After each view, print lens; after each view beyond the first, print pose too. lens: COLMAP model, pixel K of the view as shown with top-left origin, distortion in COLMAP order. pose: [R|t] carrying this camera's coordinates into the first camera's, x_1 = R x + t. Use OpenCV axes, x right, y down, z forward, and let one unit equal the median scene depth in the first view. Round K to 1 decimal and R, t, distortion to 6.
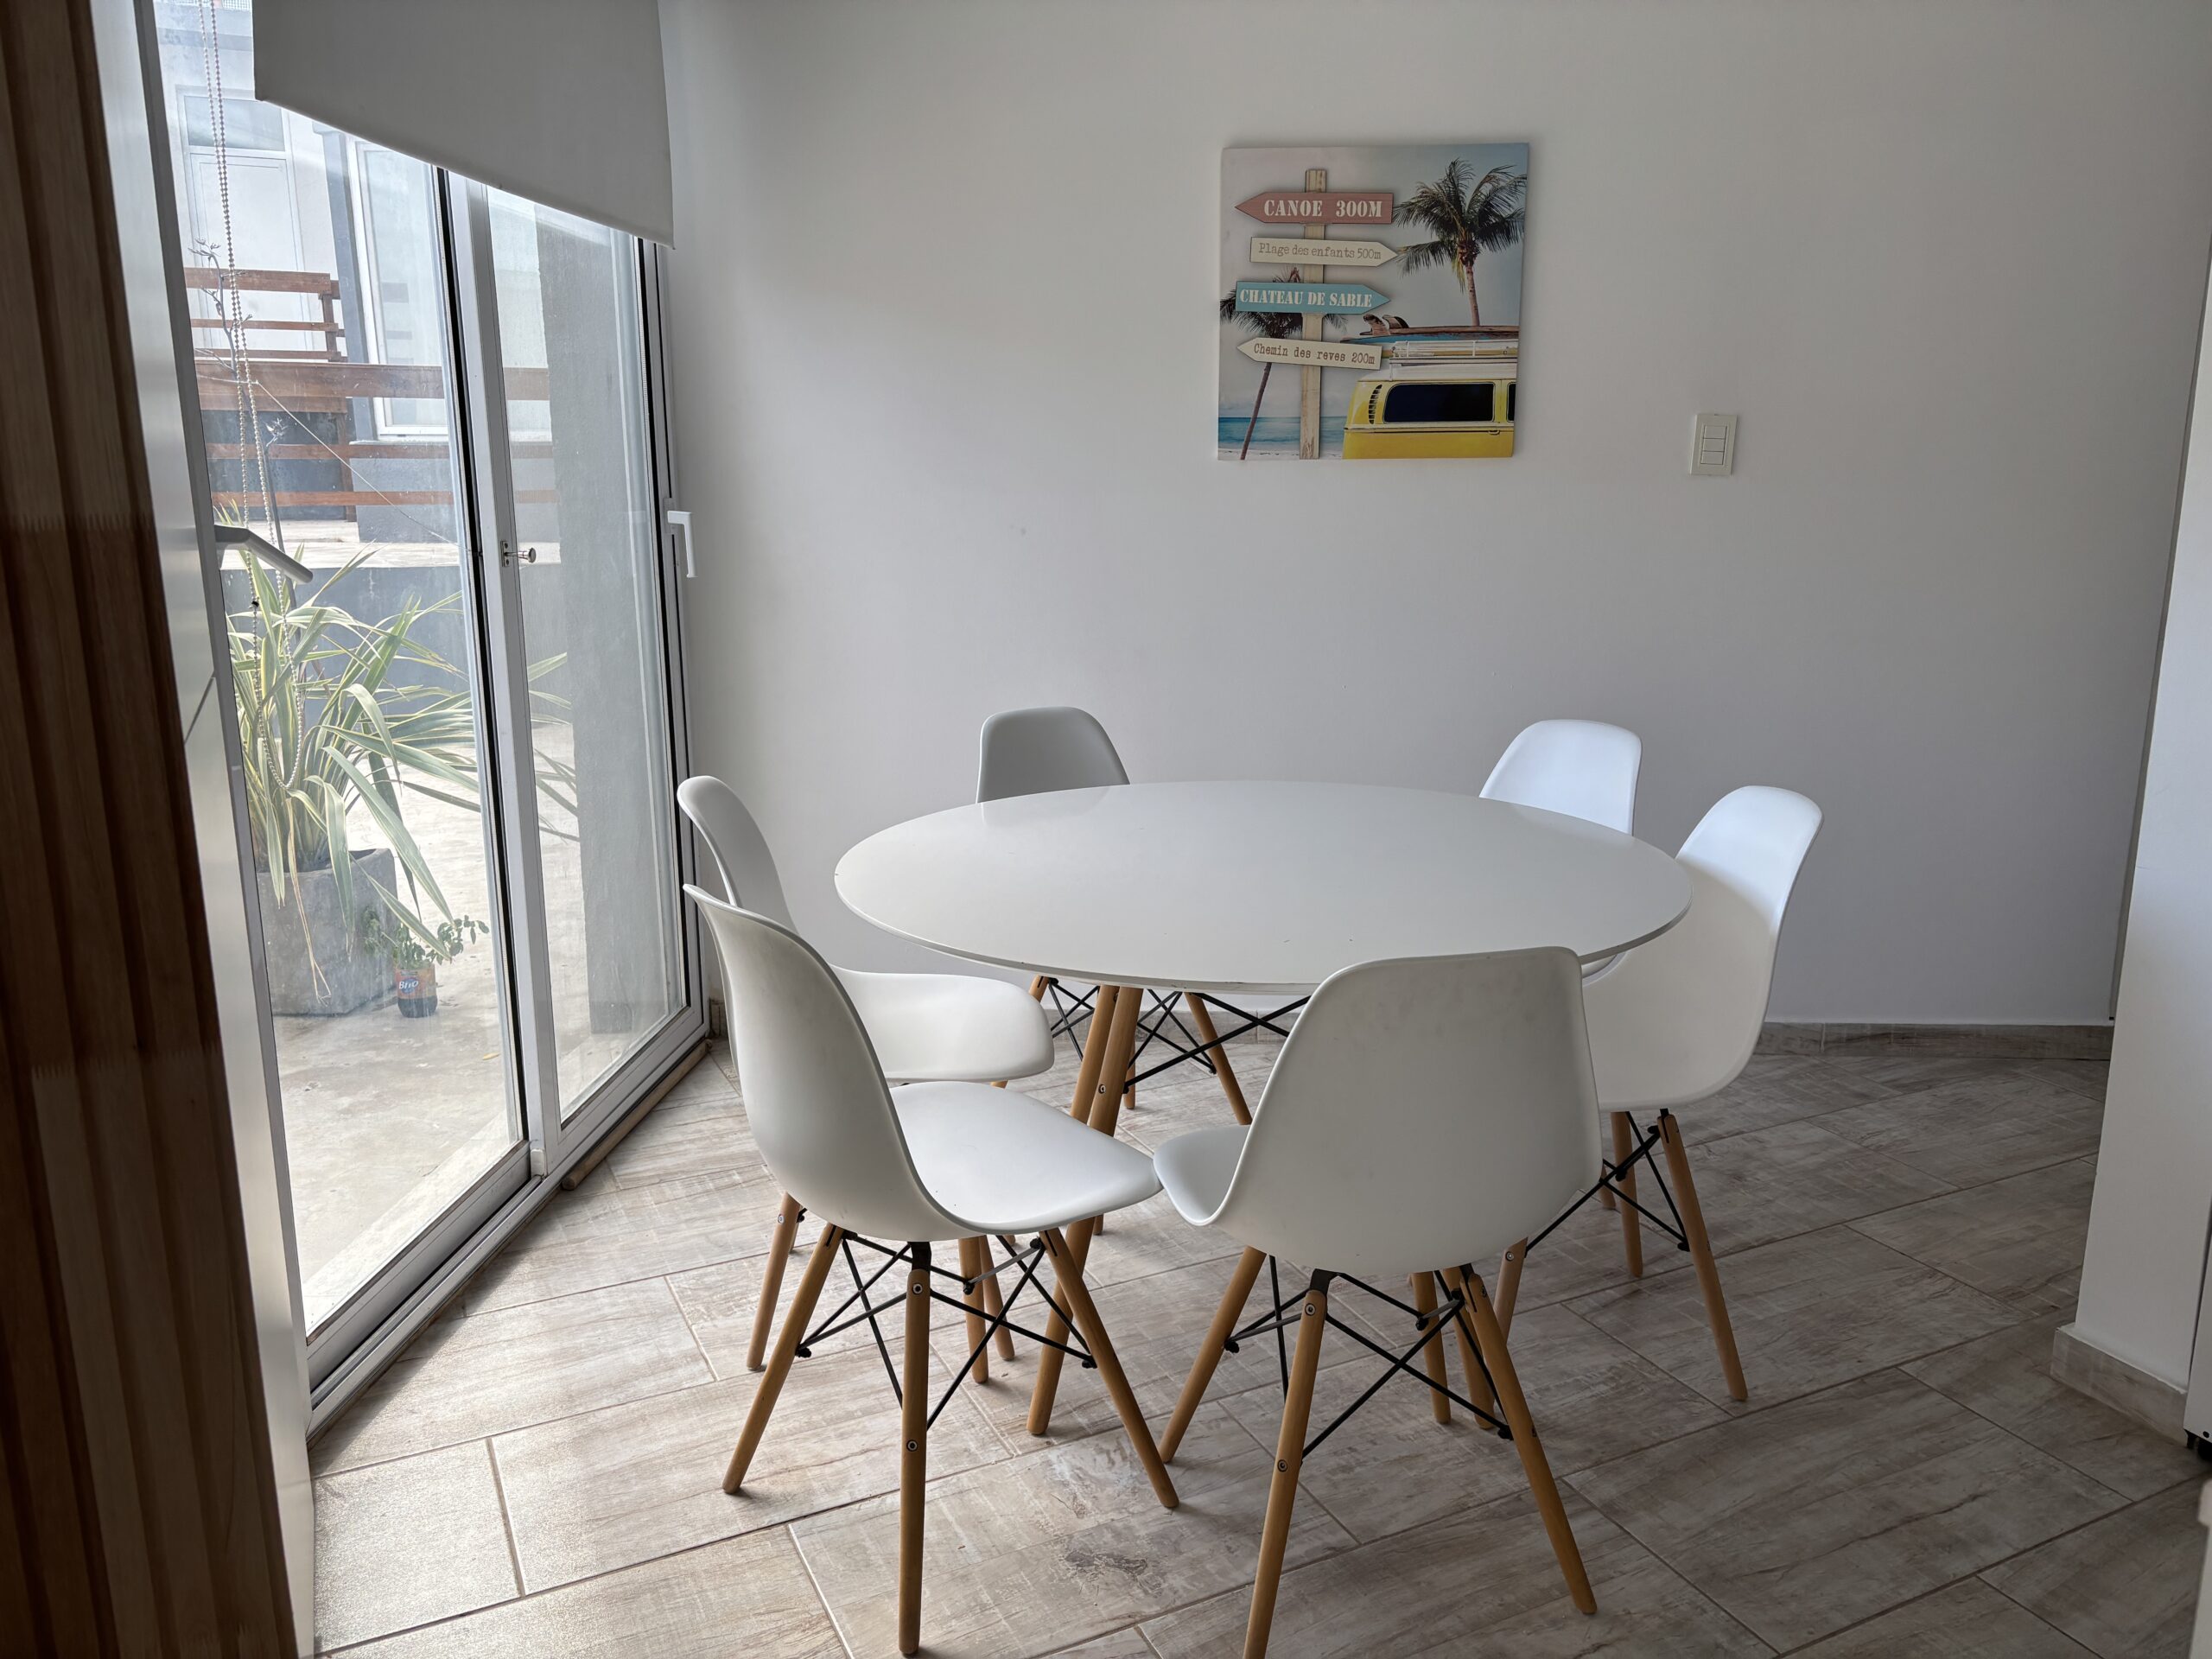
lens RADIAL K [[1685.8, 0, 1106.0], [0, 1685.8, 825.9], [0, 0, 1]] dist [0.057475, -0.043907]
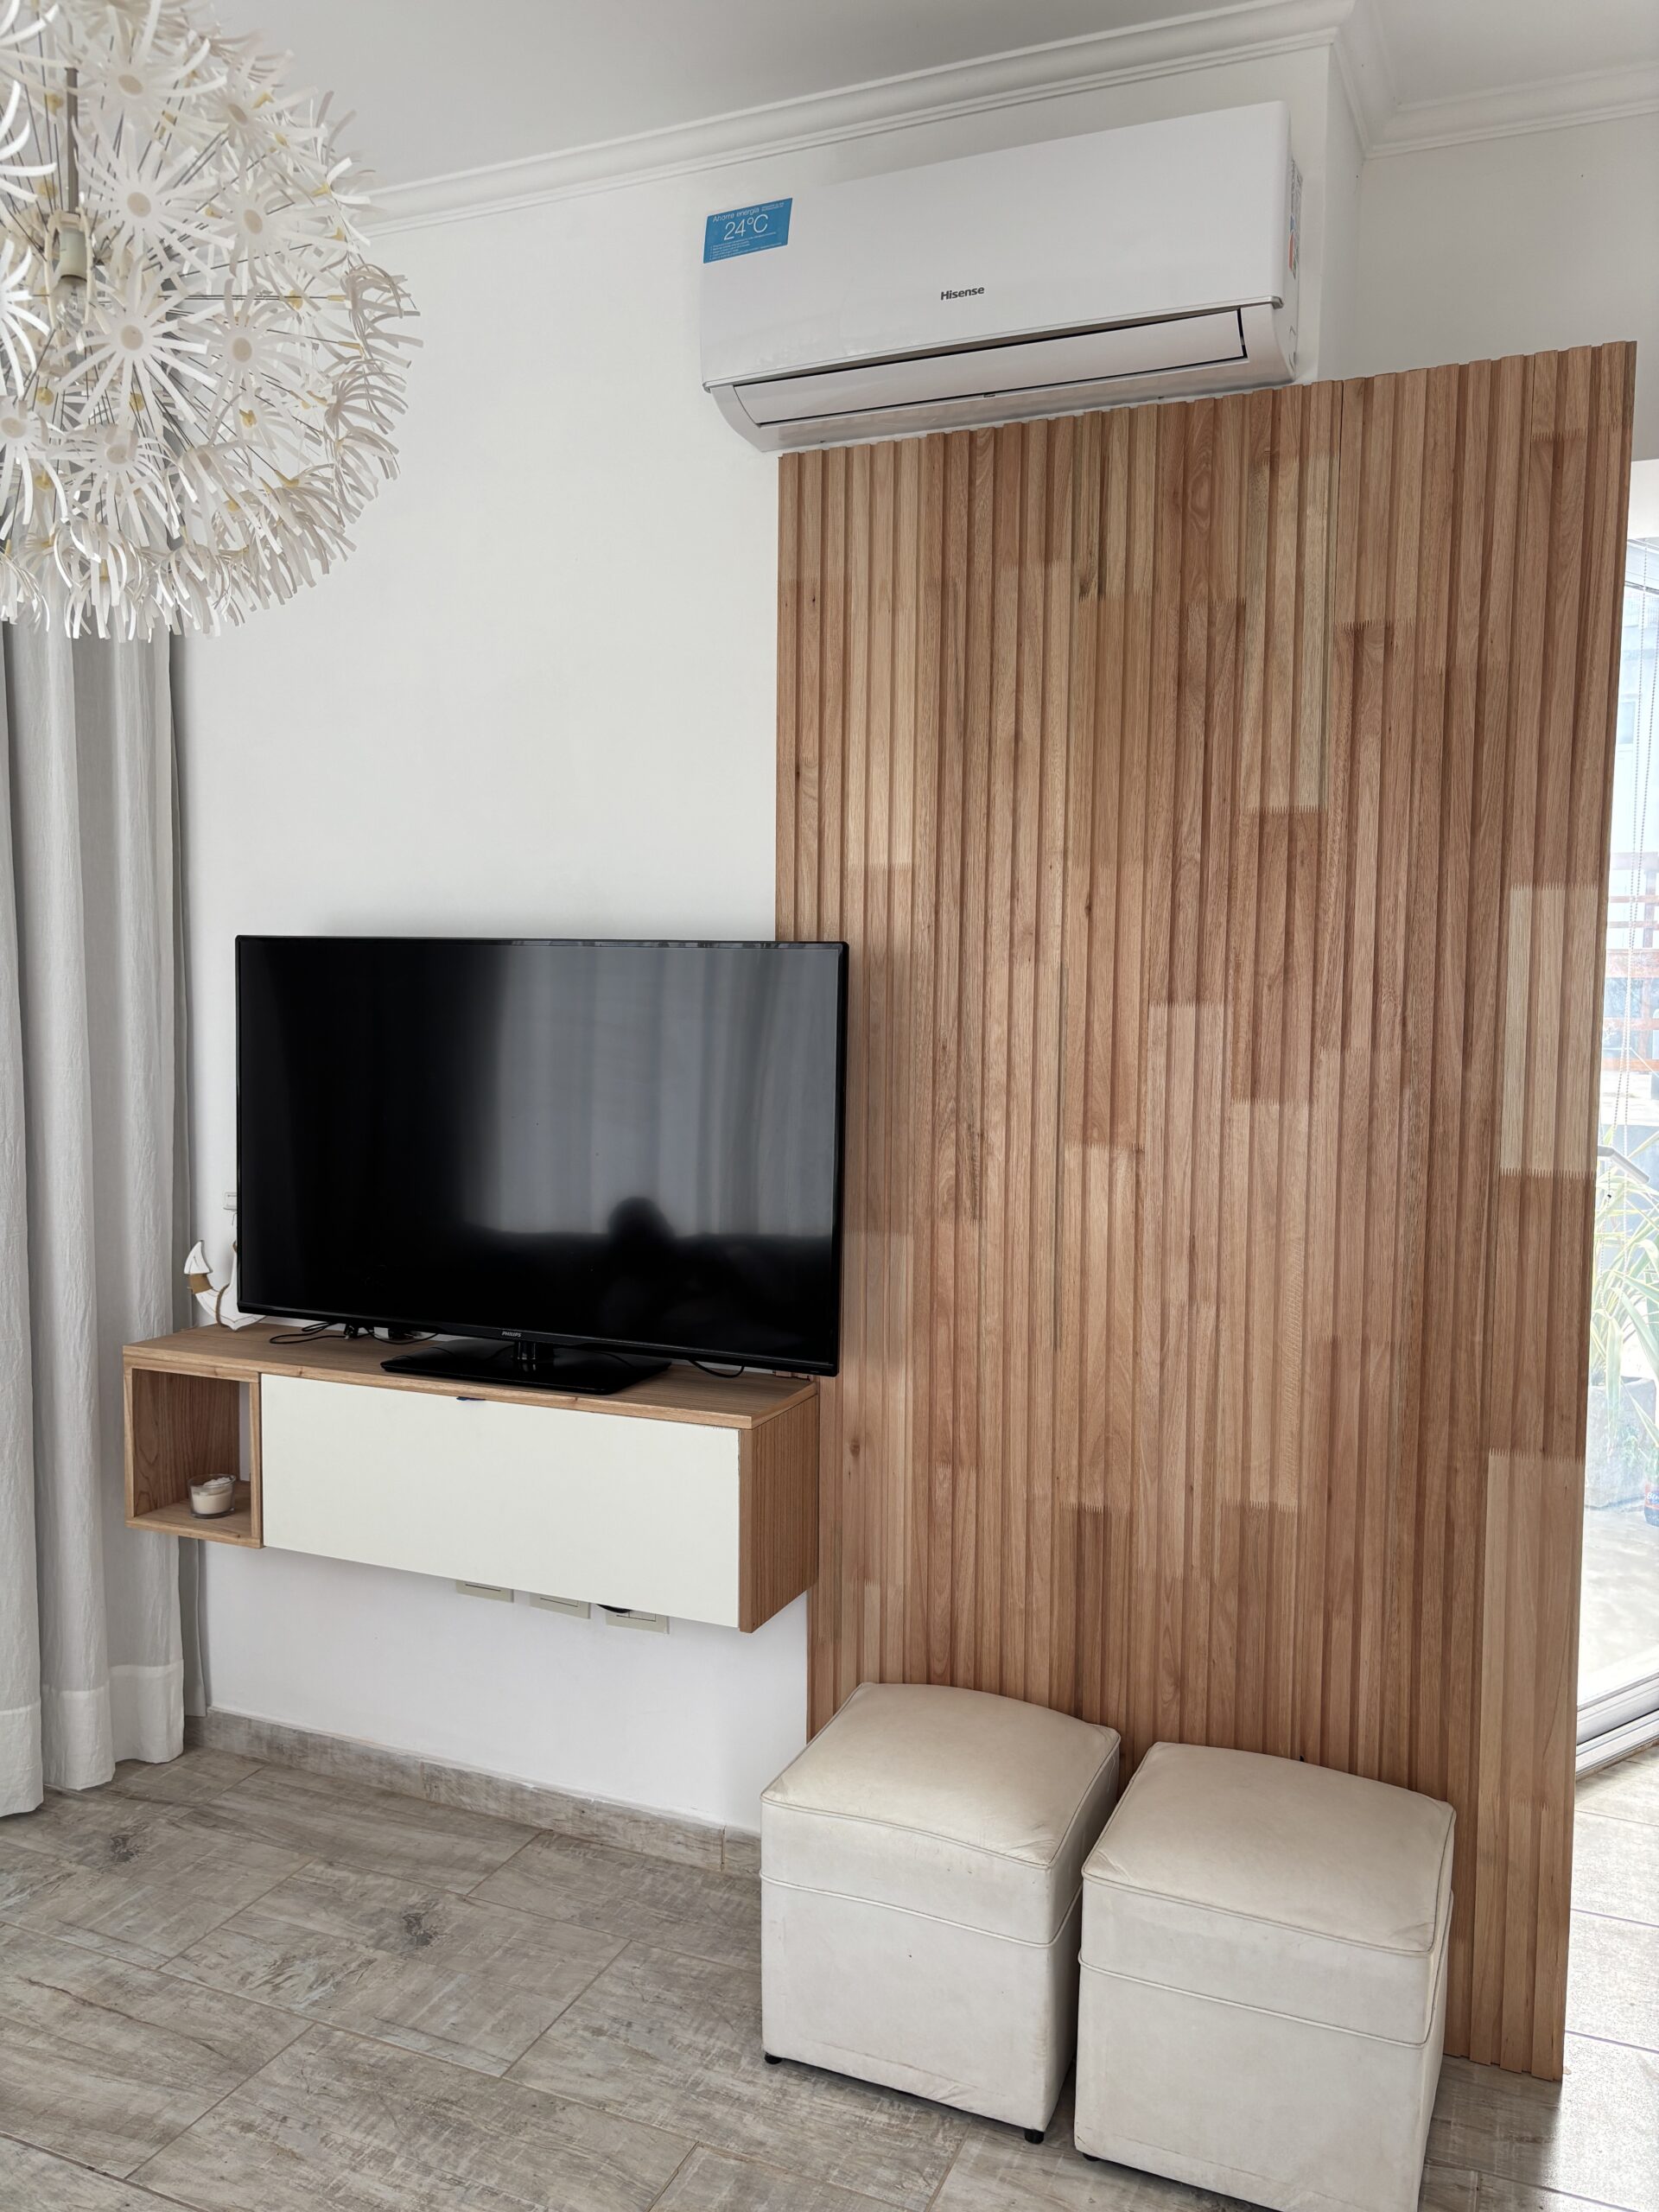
lens RADIAL K [[1685.8, 0, 830.1], [0, 1685.8, 1102.2], [0, 0, 1]] dist [0.057475, -0.043907]
pose [[0.658281, 0.063030, -0.750129, 0.085782], [-0.173962, 0.982252, -0.070127, 0.007025], [0.732396, 0.176657, 0.657563, -0.252227]]
